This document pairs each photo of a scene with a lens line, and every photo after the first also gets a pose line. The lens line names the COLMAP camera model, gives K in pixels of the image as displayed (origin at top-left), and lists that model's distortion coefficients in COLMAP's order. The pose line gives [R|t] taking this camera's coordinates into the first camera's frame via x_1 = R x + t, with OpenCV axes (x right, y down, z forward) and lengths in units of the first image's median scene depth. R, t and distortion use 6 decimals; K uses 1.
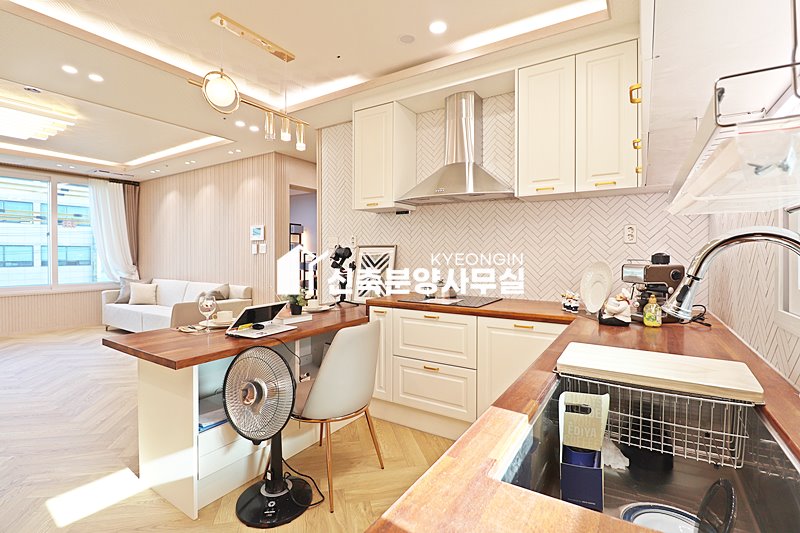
lens RADIAL K [[370.6, 0, 402.1], [0, 370.6, 257.8], [0, 0, 1]] dist [0.000868, -0.013540]
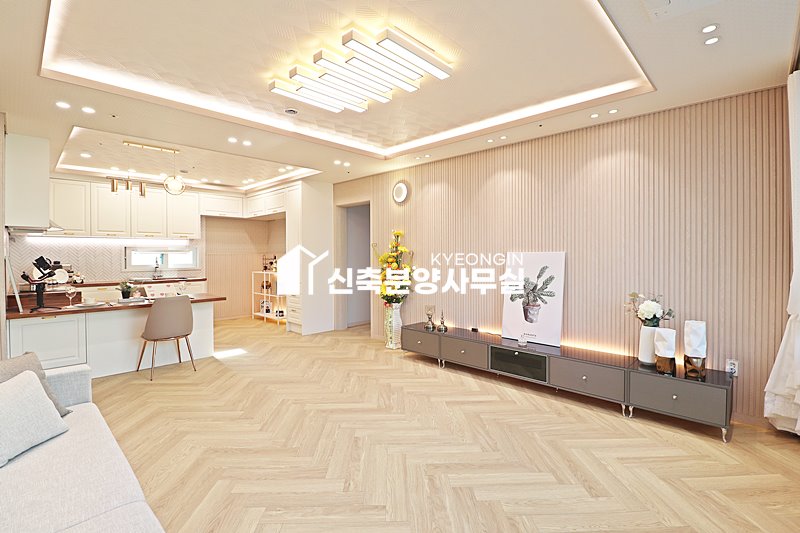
lens RADIAL K [[370.6, 0, 402.1], [0, 370.6, 257.8], [0, 0, 1]] dist [0.000868, -0.013540]
pose [[-0.979718, 0.004397, 0.200333, -1.532020], [0.008494, 0.999772, 0.019595, -0.046795], [-0.200201, 0.020899, -0.979532, 1.980887]]
